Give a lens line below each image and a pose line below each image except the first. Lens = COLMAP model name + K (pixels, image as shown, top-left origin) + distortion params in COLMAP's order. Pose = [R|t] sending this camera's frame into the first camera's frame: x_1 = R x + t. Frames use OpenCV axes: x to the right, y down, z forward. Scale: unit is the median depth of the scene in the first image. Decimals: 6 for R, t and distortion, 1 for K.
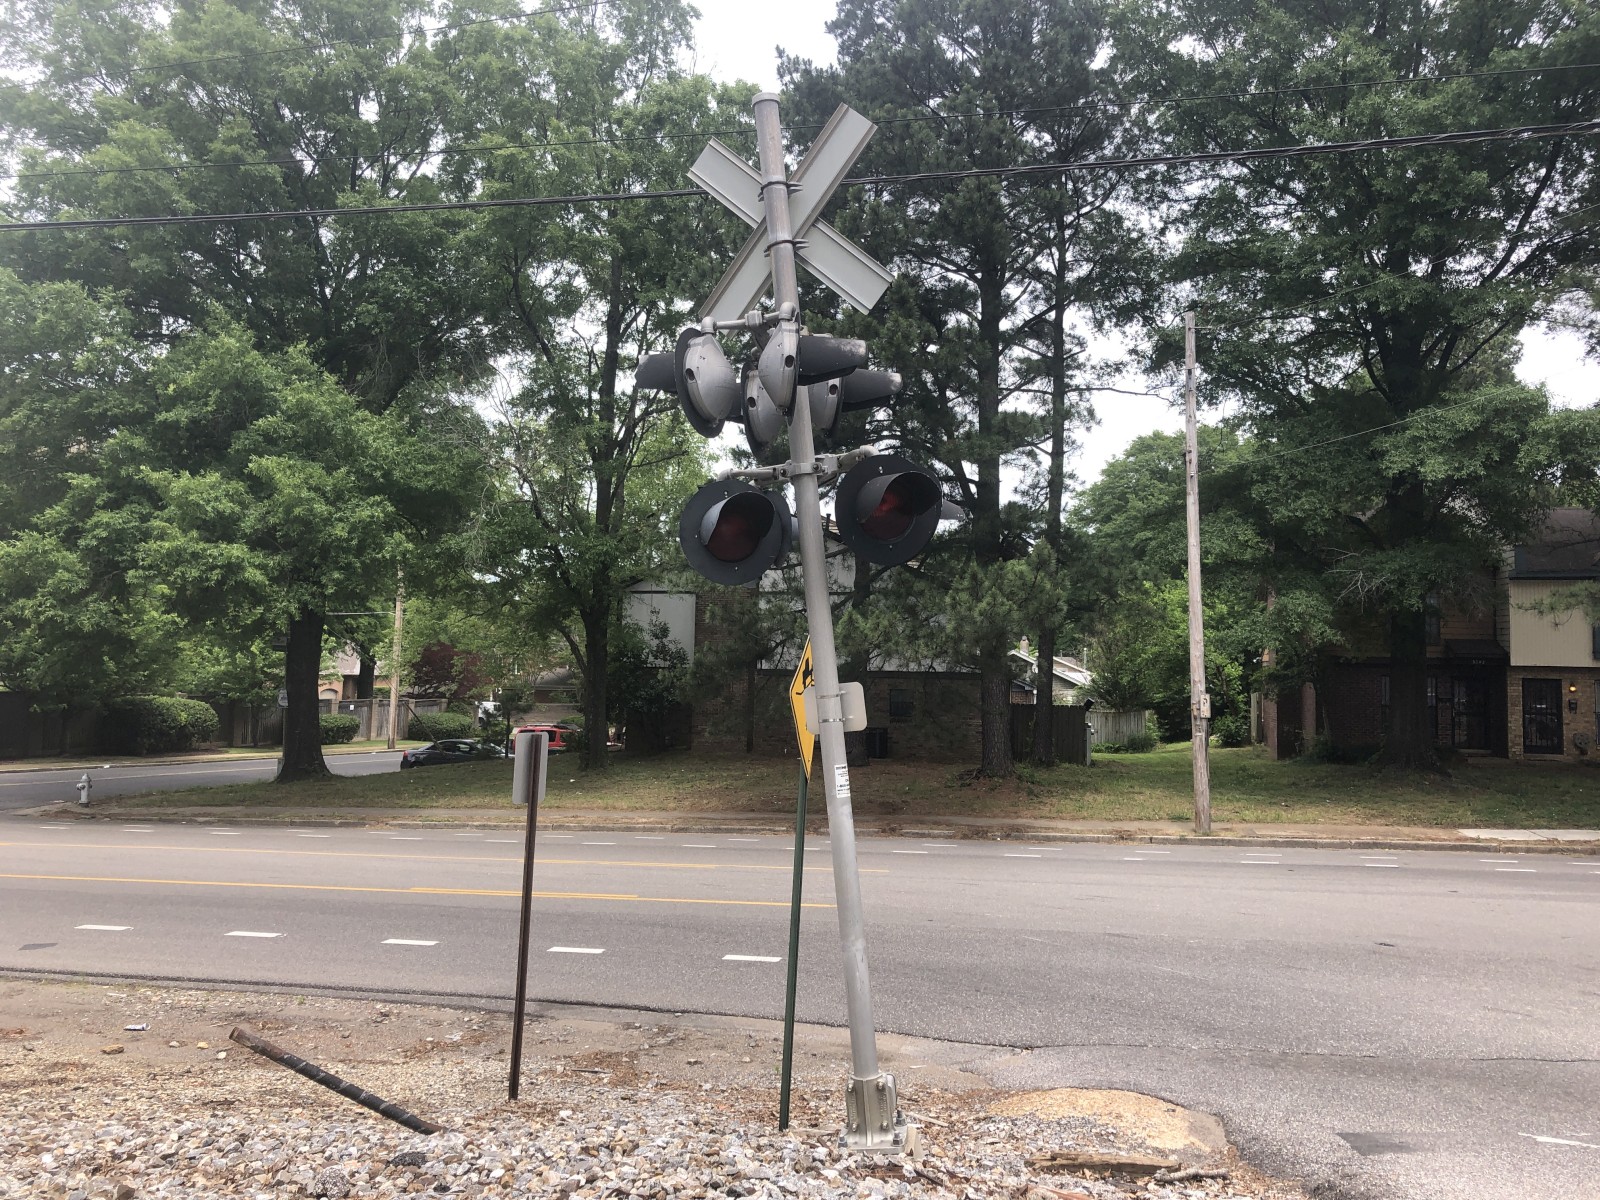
lens RADIAL K [[1391.9, 0, 796.7], [0, 1391.9, 599.3], [0, 0, 1]] dist [-0.029044, 0.074247]
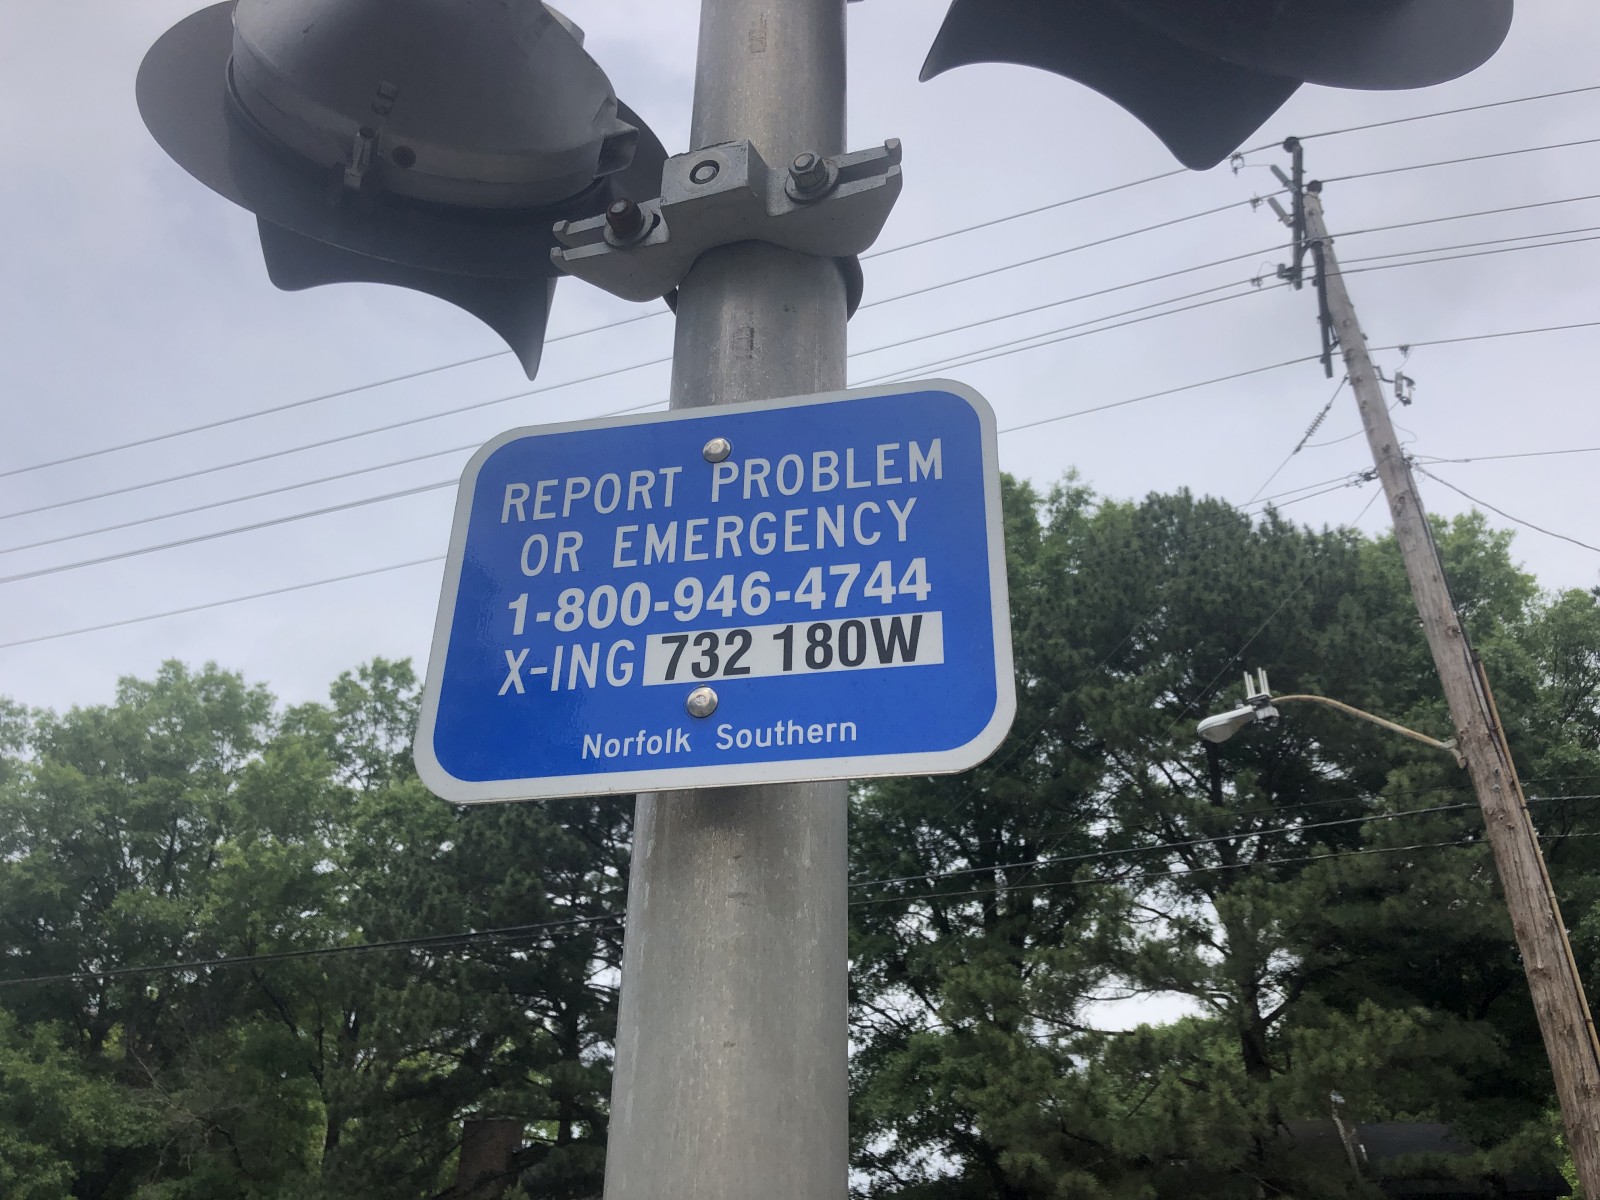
lens RADIAL K [[1391.9, 0, 807.7], [0, 1391.9, 554.4], [0, 0, 1]] dist [-0.029044, 0.074247]
pose [[0.997675, -0.041805, -0.053830, 0.434054], [0.014845, 0.904124, -0.427012, -0.024825], [0.066520, 0.425220, 0.902642, -0.264598]]
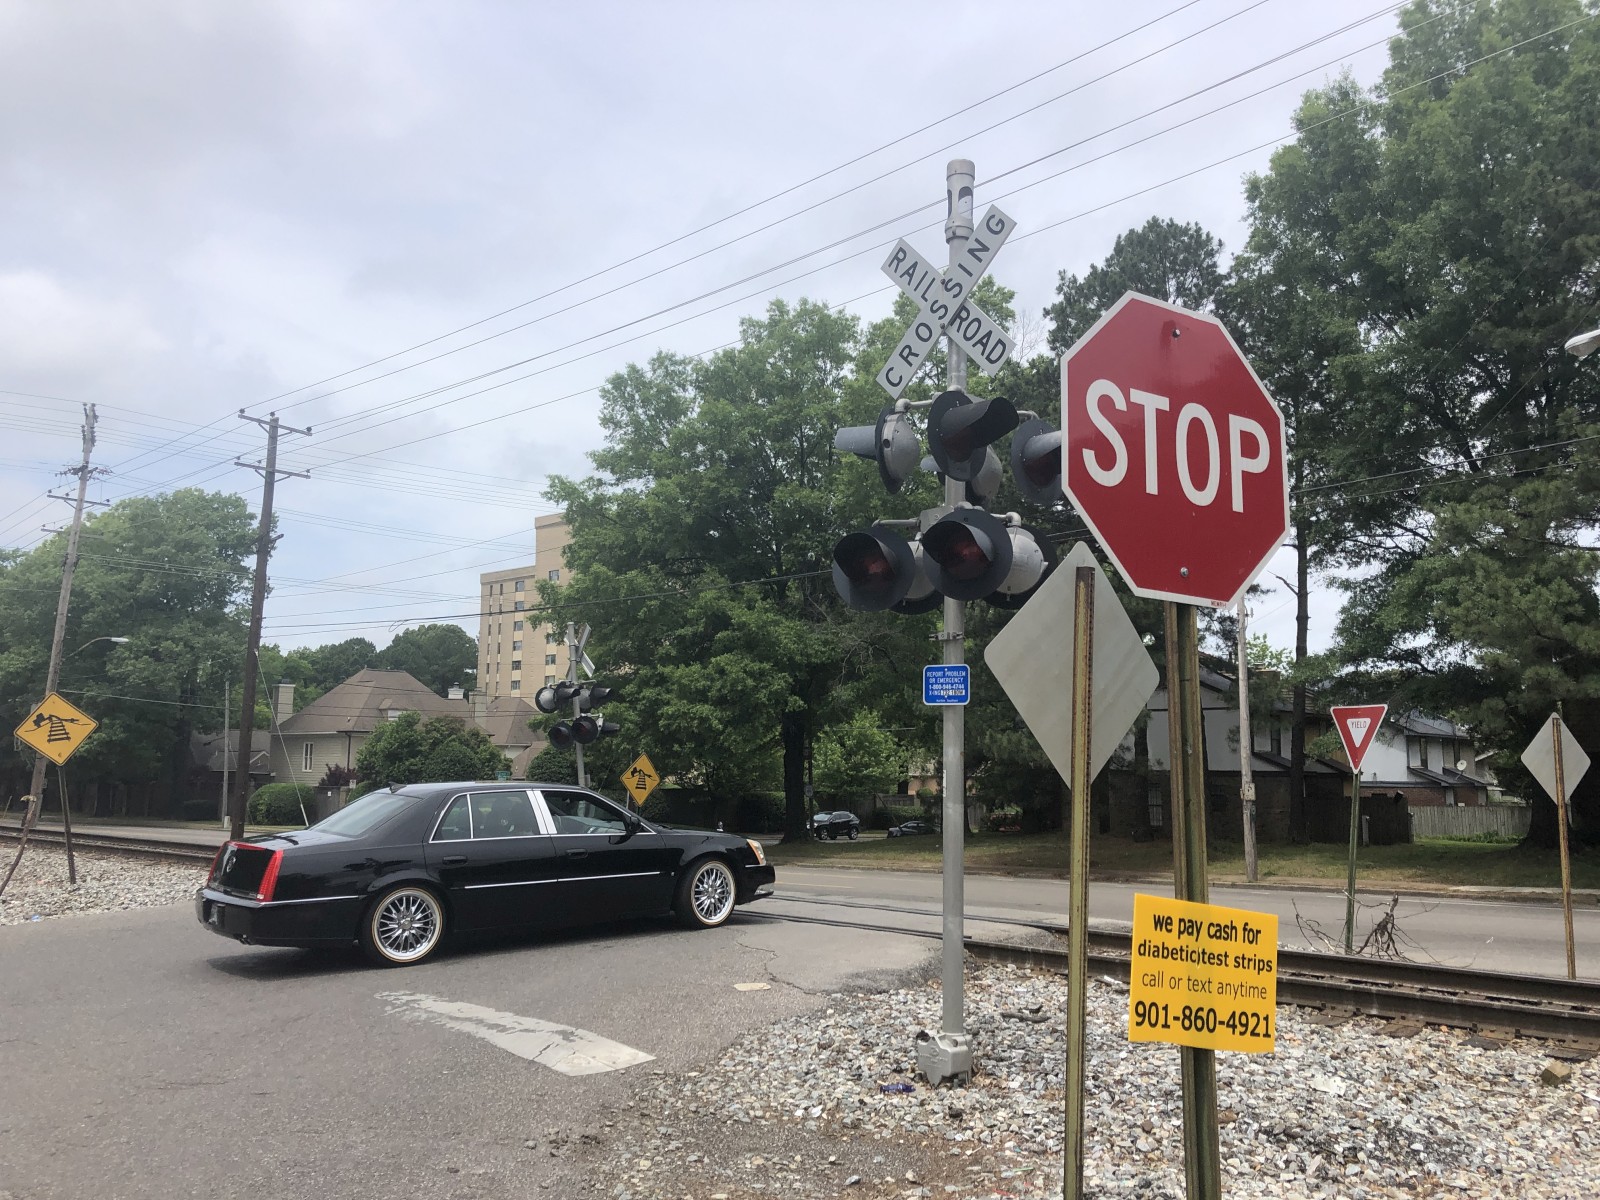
lens RADIAL K [[1391.9, 0, 801.2], [0, 1391.9, 599.3], [0, 0, 1]] dist [-0.029044, 0.074247]
pose [[0.880919, -0.067325, -0.468453, 0.545446], [0.035051, 0.996393, -0.077286, -0.032716], [0.471966, 0.051663, 0.880102, -0.520214]]
